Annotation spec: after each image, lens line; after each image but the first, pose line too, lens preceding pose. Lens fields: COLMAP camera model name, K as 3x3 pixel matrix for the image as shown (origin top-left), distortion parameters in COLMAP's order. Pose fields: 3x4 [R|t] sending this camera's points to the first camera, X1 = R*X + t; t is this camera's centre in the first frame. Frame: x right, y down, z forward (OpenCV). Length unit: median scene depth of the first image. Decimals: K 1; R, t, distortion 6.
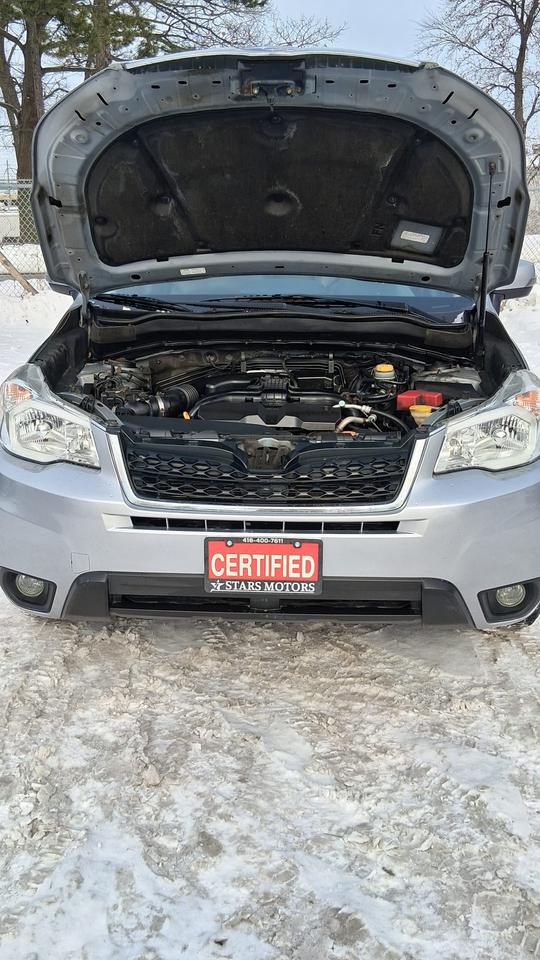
lens RADIAL K [[983.6, 0, 284.5], [0, 983.6, 483.5], [0, 0, 1]] dist [0.168453, -0.313261]
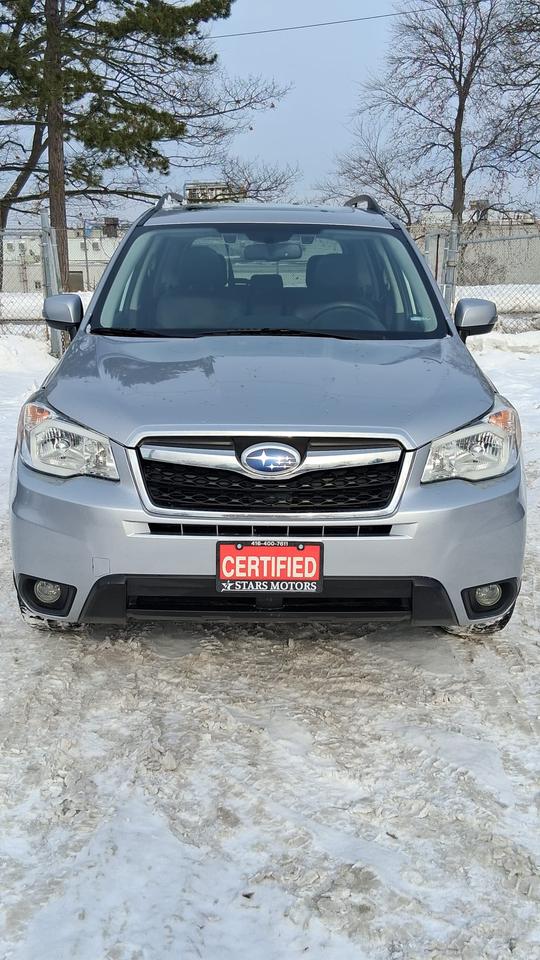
lens RADIAL K [[983.6, 0, 284.5], [0, 983.6, 483.5], [0, 0, 1]] dist [0.168453, -0.313261]
pose [[0.998430, -0.006223, 0.055667, -0.065493], [0.008921, 0.998791, -0.048335, 0.043712], [-0.055299, 0.048756, 0.997279, -0.104332]]
